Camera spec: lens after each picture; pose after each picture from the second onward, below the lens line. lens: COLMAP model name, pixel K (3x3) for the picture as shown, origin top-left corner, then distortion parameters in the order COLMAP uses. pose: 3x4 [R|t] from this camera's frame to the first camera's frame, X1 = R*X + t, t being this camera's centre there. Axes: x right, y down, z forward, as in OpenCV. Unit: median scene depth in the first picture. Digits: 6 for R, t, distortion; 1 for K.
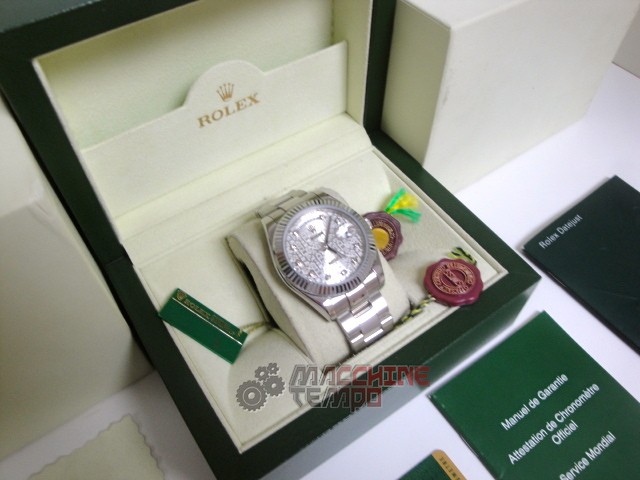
lens RADIAL K [[535.4, 0, 318.9], [0, 535.4, 239.4], [0, 0, 1]] dist [-0.118012, 0.066421]
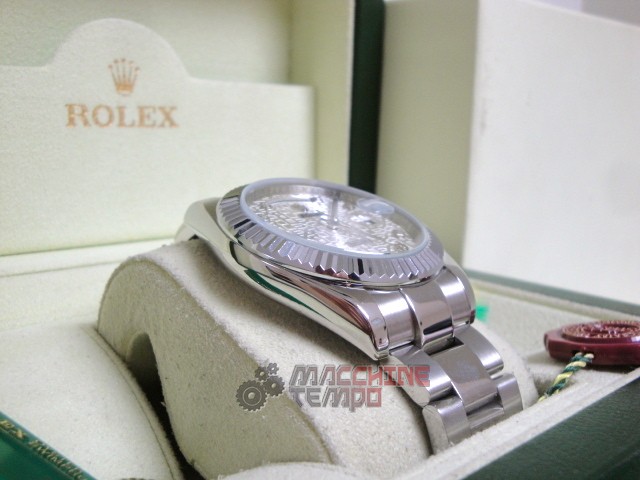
lens RADIAL K [[711.6, 0, 325.4], [0, 711.6, 234.4], [0, 0, 1]] dist [0.001905, 0.000000]
pose [[0.985716, 0.003041, 0.168390, -0.086775], [0.113671, 0.725742, -0.678511, 0.385824], [-0.124271, 0.687960, 0.715030, 0.522674]]
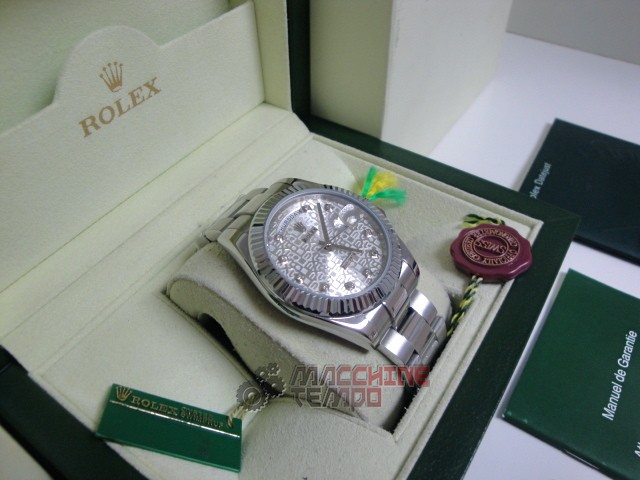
lens RADIAL K [[535.4, 0, 323.3], [0, 535.4, 233.8], [0, 0, 1]] dist [-0.118012, 0.066421]
pose [[0.928947, -0.264855, 0.258669, -0.147186], [0.299705, 0.948186, -0.105454, 0.062015], [-0.217337, 0.175485, 0.960193, 0.325273]]
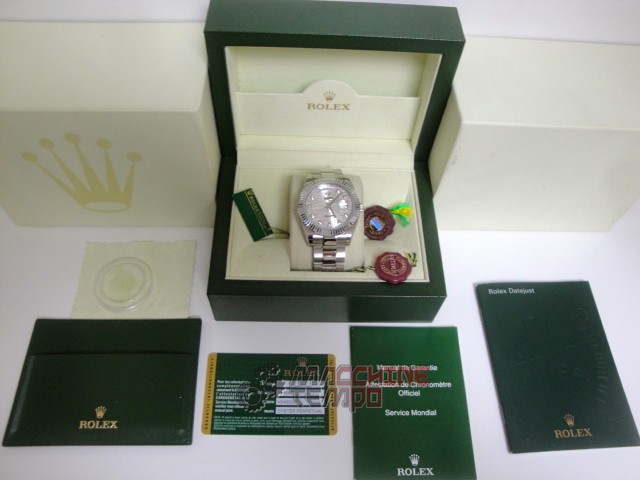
lens RADIAL K [[535.4, 0, 318.7], [0, 535.4, 239.4], [0, 0, 1]] dist [-0.118012, 0.066421]
pose [[0.827691, 0.495097, -0.264211, 0.436151], [-0.477428, 0.868676, 0.132154, -0.092767], [0.294943, 0.016759, 0.955368, -0.552801]]
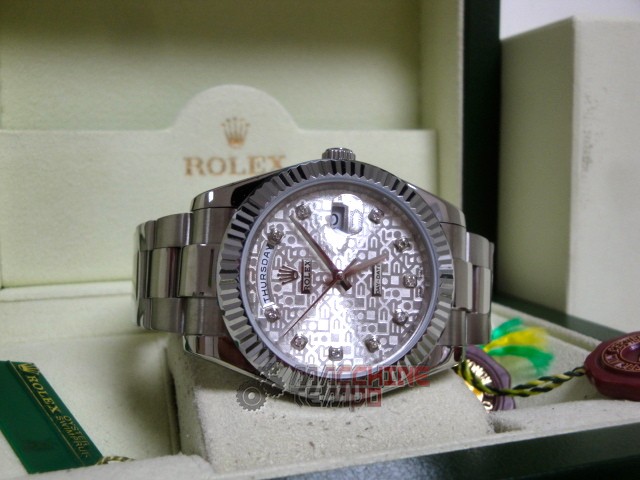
lens RADIAL K [[711.6, 0, 316.5], [0, 711.6, 222.6], [0, 0, 1]] dist [0.001905, 0.000000]
pose [[0.952407, 0.015605, -0.304428, 0.199622], [-0.235873, 0.670337, -0.703571, 0.409543], [0.193091, 0.741893, 0.642114, 0.502827]]
